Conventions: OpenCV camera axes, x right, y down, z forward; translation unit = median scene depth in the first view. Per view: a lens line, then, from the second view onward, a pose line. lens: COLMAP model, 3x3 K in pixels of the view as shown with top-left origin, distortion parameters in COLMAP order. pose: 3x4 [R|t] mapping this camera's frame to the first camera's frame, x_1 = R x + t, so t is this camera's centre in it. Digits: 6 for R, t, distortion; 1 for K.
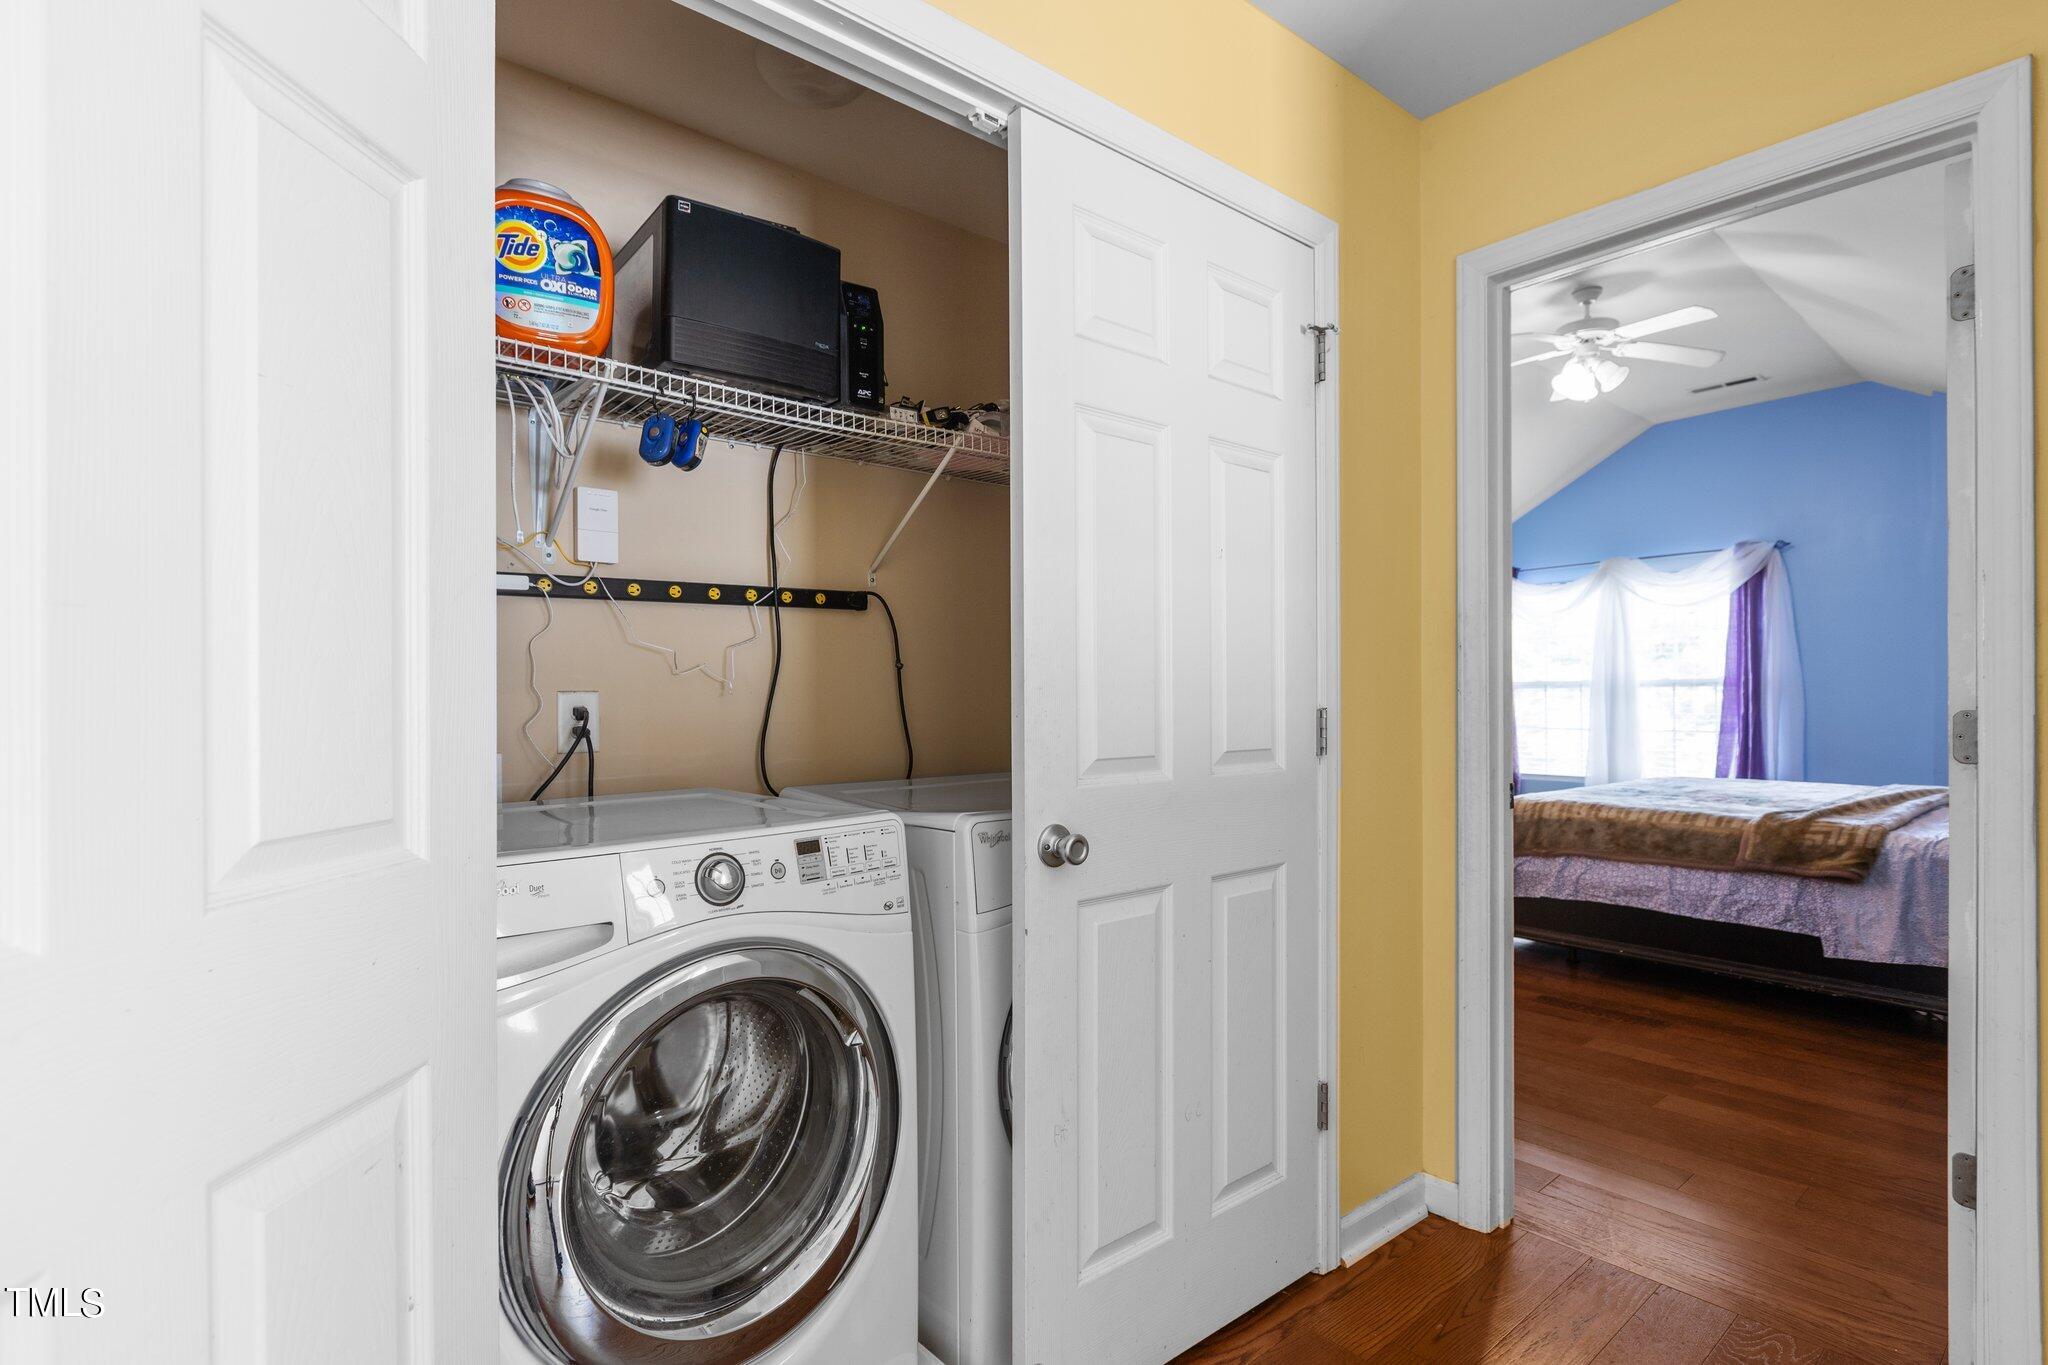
lens RADIAL K [[950.6, 0, 1030.9], [0, 950.6, 693.7], [0, 0, 1]] dist [-0.002786, -0.000872]
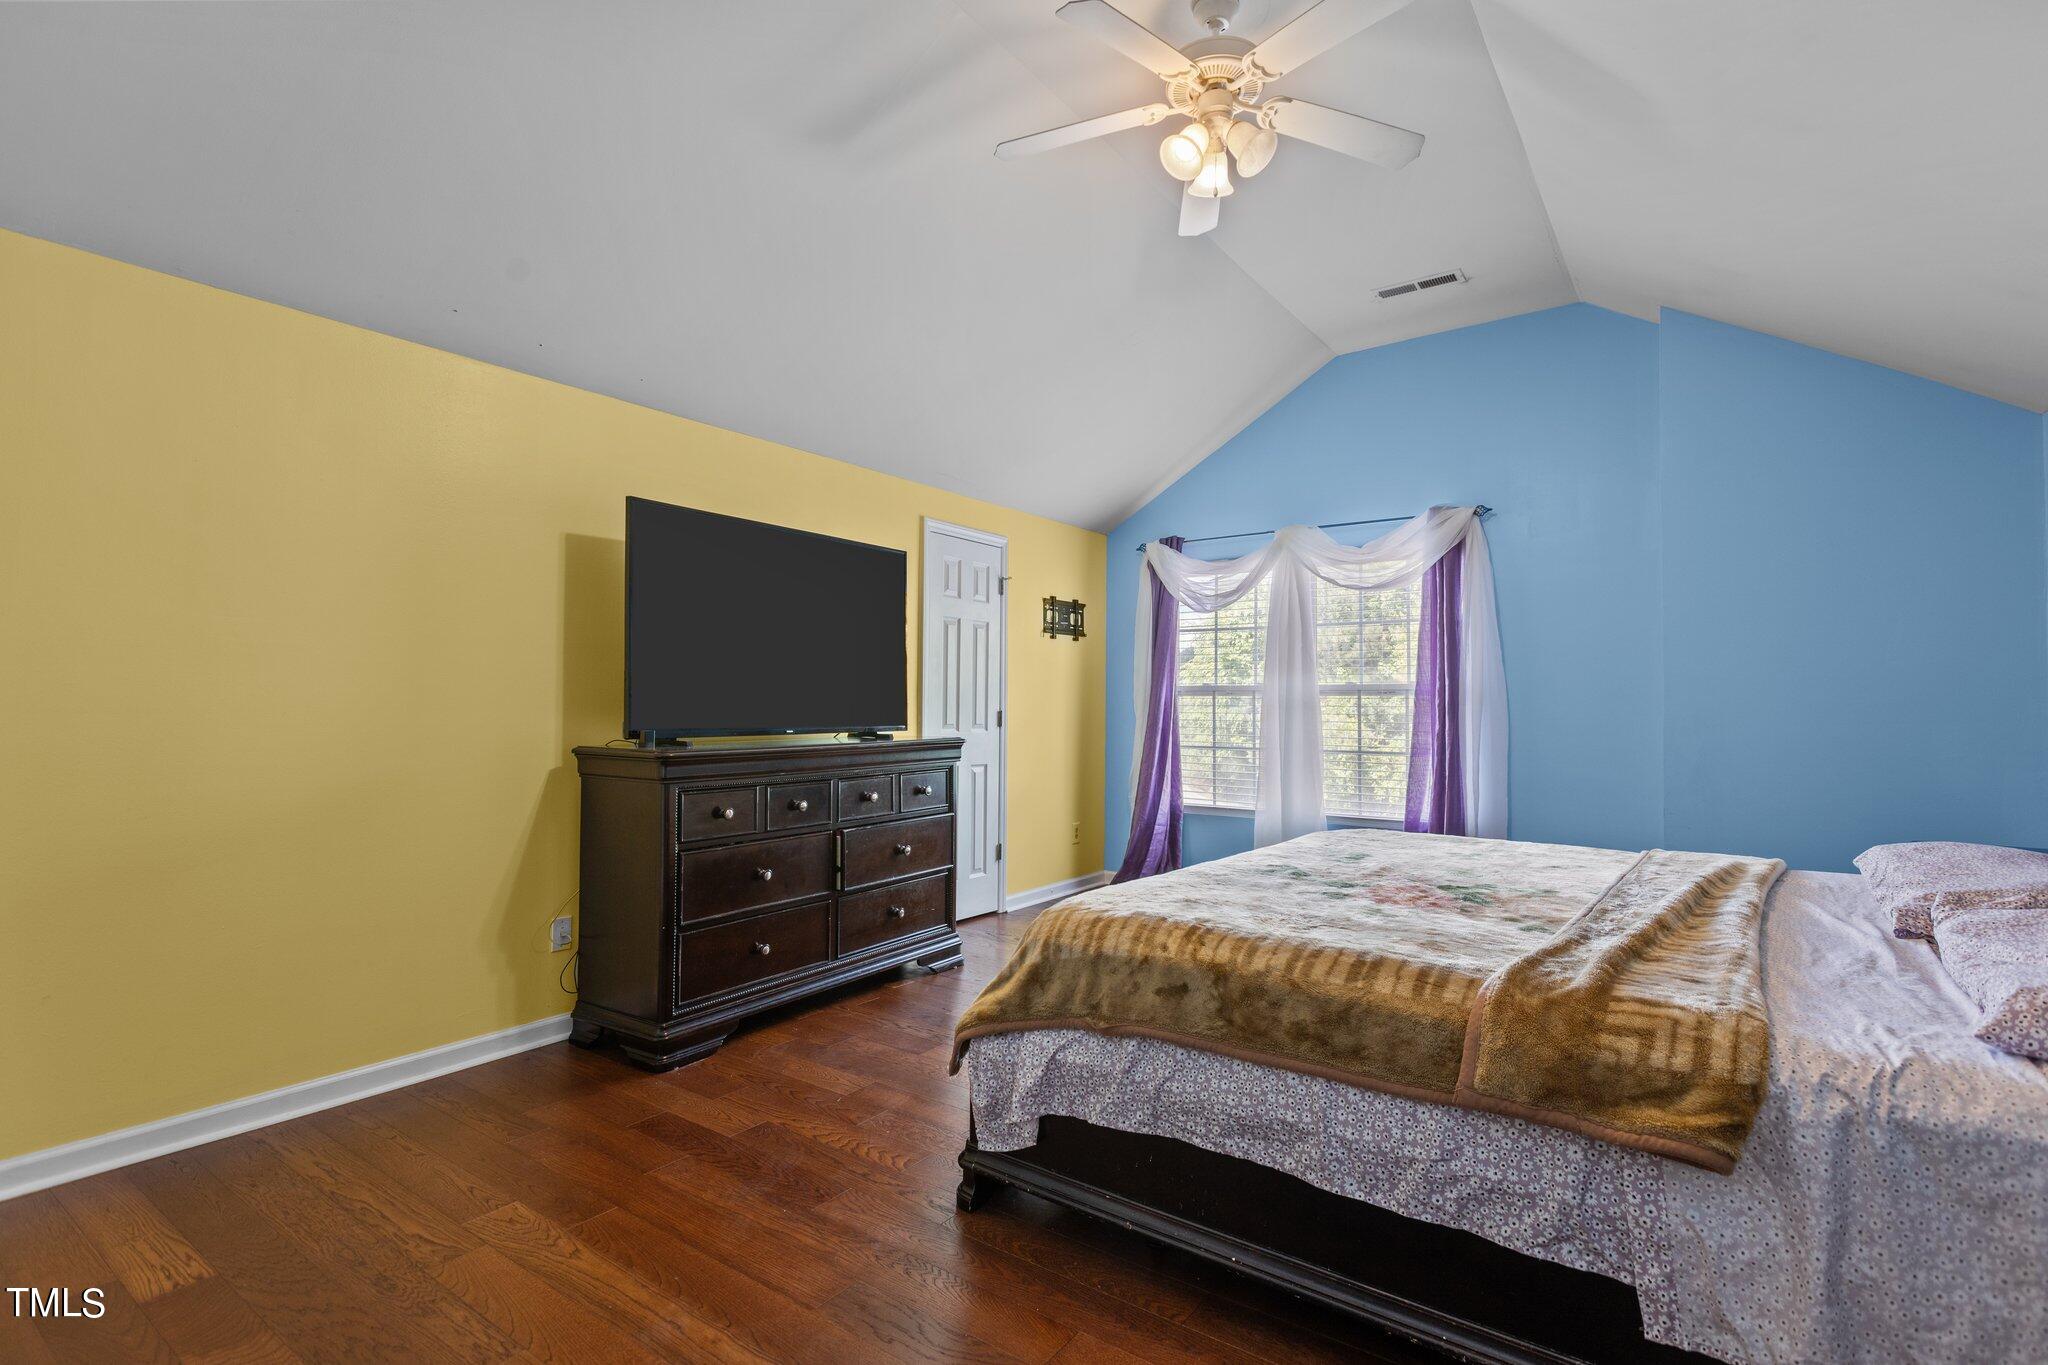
lens RADIAL K [[950.6, 0, 1029.0], [0, 950.6, 681.6], [0, 0, 1]] dist [-0.002786, -0.000872]
pose [[0.968732, 0.014769, 0.247670, 0.420603], [-0.010078, 0.999745, -0.020200, 0.001071], [-0.247905, 0.017073, 0.968634, 0.591722]]
